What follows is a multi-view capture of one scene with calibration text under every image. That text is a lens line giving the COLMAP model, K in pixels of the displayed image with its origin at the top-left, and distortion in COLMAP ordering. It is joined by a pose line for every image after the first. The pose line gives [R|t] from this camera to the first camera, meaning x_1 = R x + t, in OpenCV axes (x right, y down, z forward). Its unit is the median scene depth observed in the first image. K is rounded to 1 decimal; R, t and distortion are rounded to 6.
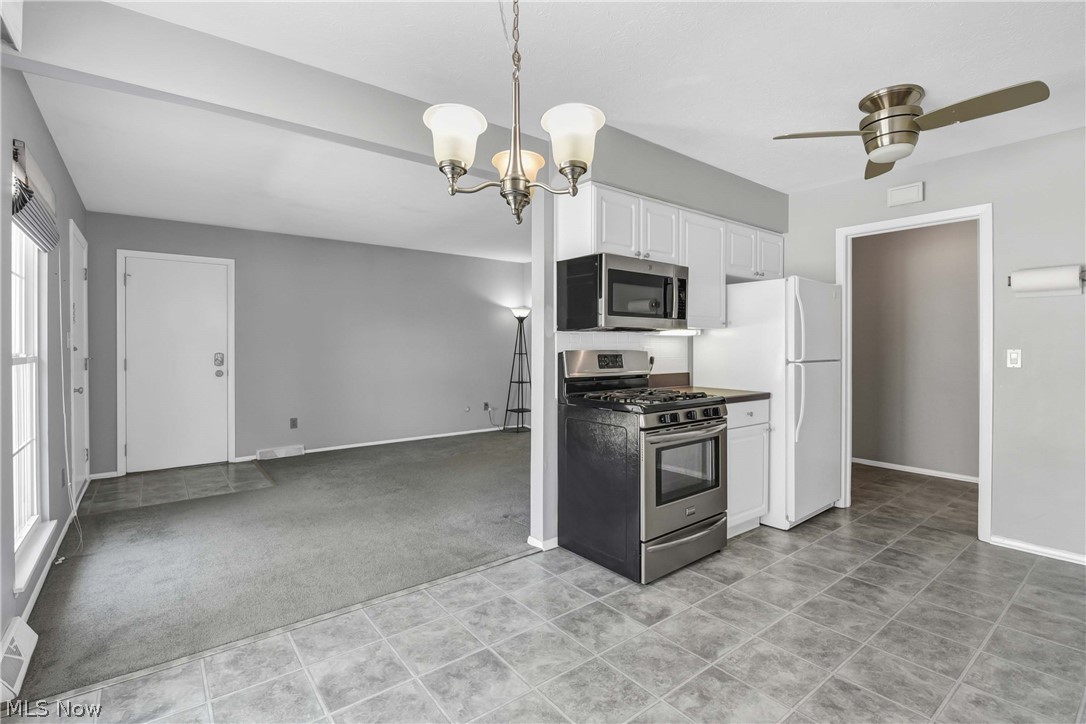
lens RADIAL K [[510.7, 0, 536.4], [0, 510.7, 348.0], [0, 0, 1]] dist [-0.011131, -0.000278]
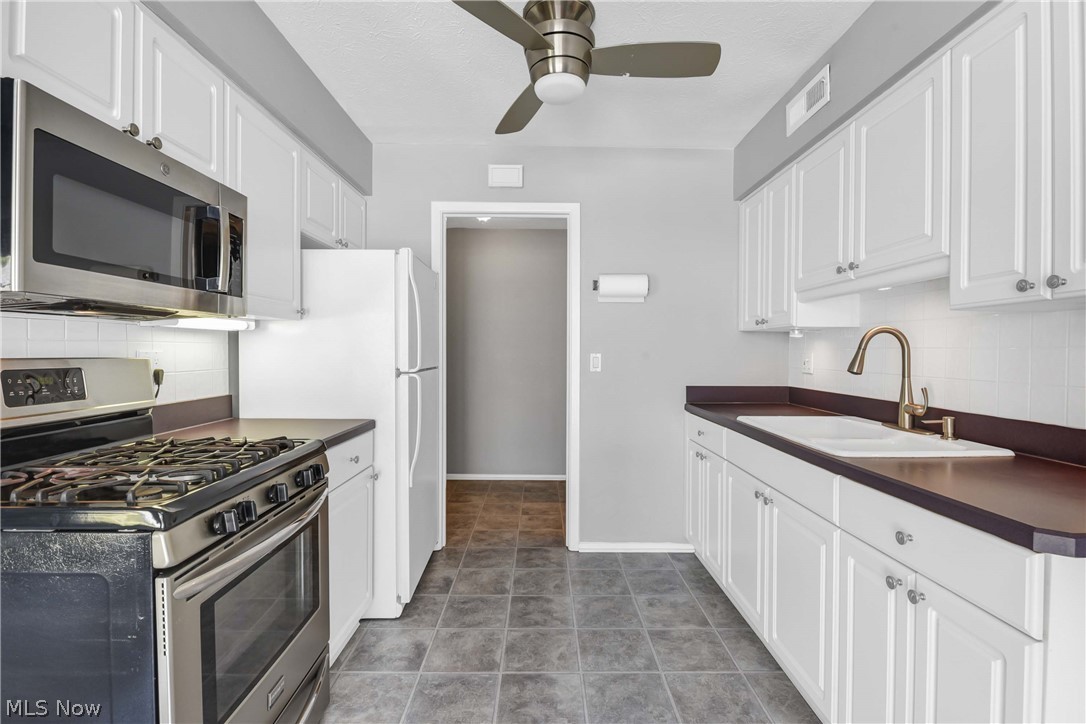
lens RADIAL K [[522.2, 0, 539.7], [0, 522.2, 355.5], [0, 0, 1]] dist [-0.010082, -0.000831]
pose [[0.620615, -0.008923, 0.784065, 0.066861], [0.002124, 0.999951, 0.009698, -0.001504], [-0.784113, -0.004354, 0.620603, 0.439767]]
